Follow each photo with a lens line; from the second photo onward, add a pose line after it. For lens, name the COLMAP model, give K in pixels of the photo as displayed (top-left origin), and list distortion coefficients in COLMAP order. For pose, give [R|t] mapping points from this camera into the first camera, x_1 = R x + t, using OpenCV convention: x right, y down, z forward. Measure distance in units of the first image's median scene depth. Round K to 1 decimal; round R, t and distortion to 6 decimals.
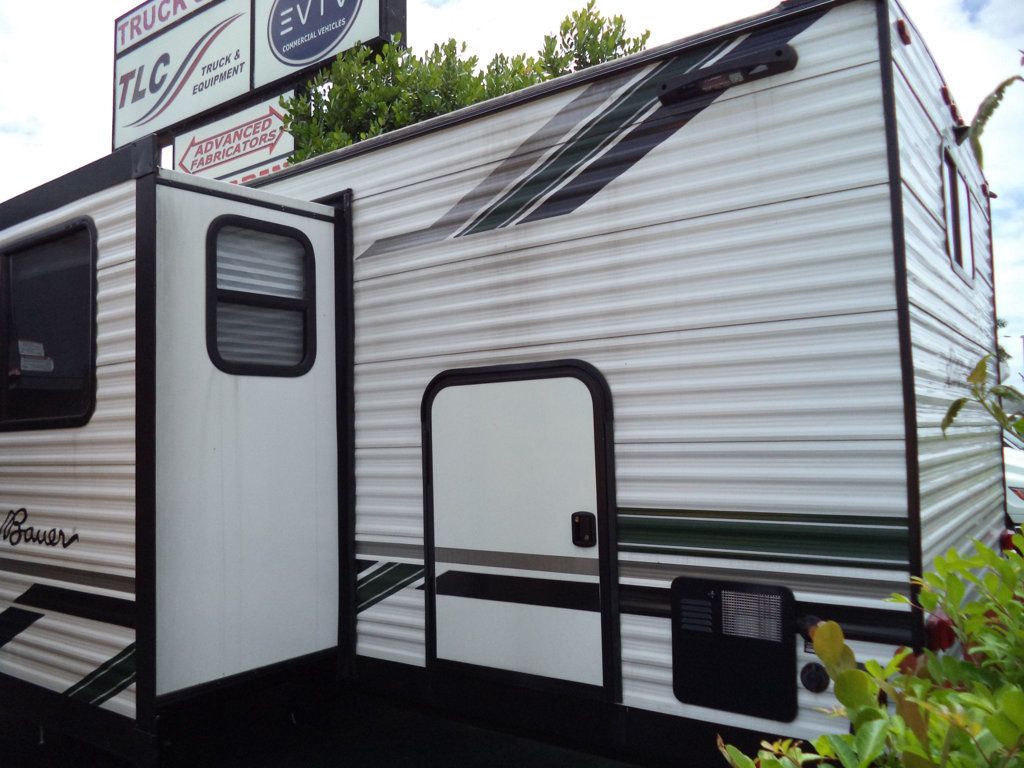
lens RADIAL K [[815.8, 0, 496.6], [0, 815.8, 387.6], [0, 0, 1]] dist [-0.029753, -0.009037]
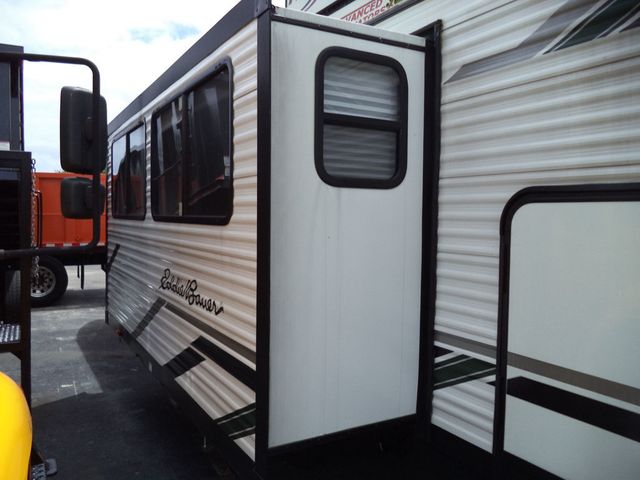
lens RADIAL K [[509.7, 0, 345.9], [0, 509.7, 248.5], [0, 0, 1]] dist [-0.038054, -0.002327]
pose [[0.941976, 0.056682, -0.330861, -0.061636], [-0.015092, 0.991795, 0.126942, -0.021420], [0.335342, -0.114583, 0.935102, 0.305576]]
